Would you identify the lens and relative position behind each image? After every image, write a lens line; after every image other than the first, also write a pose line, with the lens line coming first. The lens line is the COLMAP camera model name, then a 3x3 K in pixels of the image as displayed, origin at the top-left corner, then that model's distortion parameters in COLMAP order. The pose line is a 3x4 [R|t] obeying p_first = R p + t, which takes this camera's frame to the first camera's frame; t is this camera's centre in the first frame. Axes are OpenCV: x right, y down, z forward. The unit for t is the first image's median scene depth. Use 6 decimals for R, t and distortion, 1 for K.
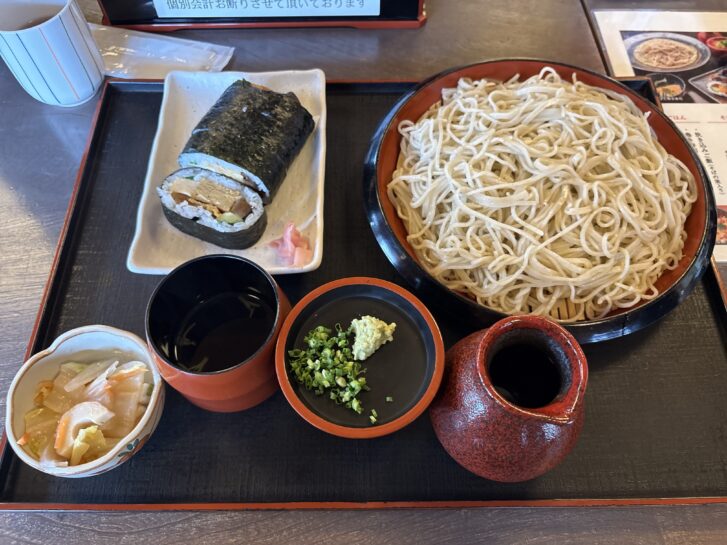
lens RADIAL K [[544.2, 0, 363.5], [0, 544.2, 272.5], [0, 0, 1]] dist [0.082330, -0.377255]
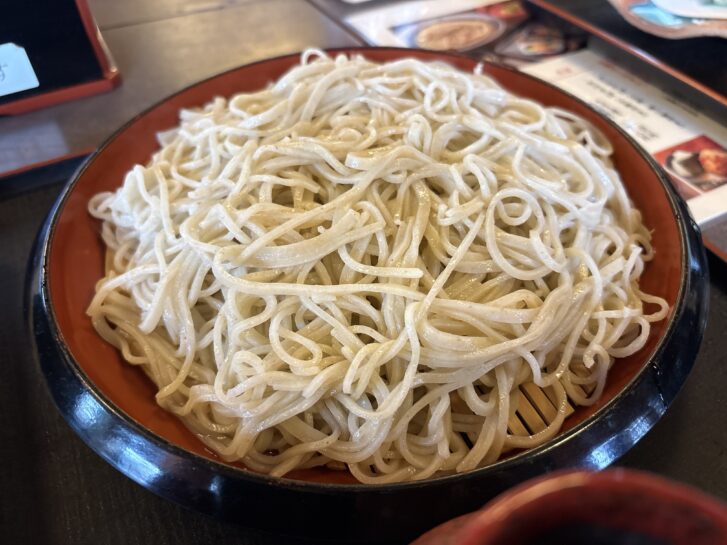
lens RADIAL K [[544.2, 0, 363.5], [0, 544.2, 272.5], [0, 0, 1]] dist [0.082330, -0.377255]
pose [[0.893291, -0.326793, 0.308608, 0.137392], [0.400795, 0.889904, -0.217793, 0.008788], [-0.203458, 0.318241, 0.925920, 0.561469]]
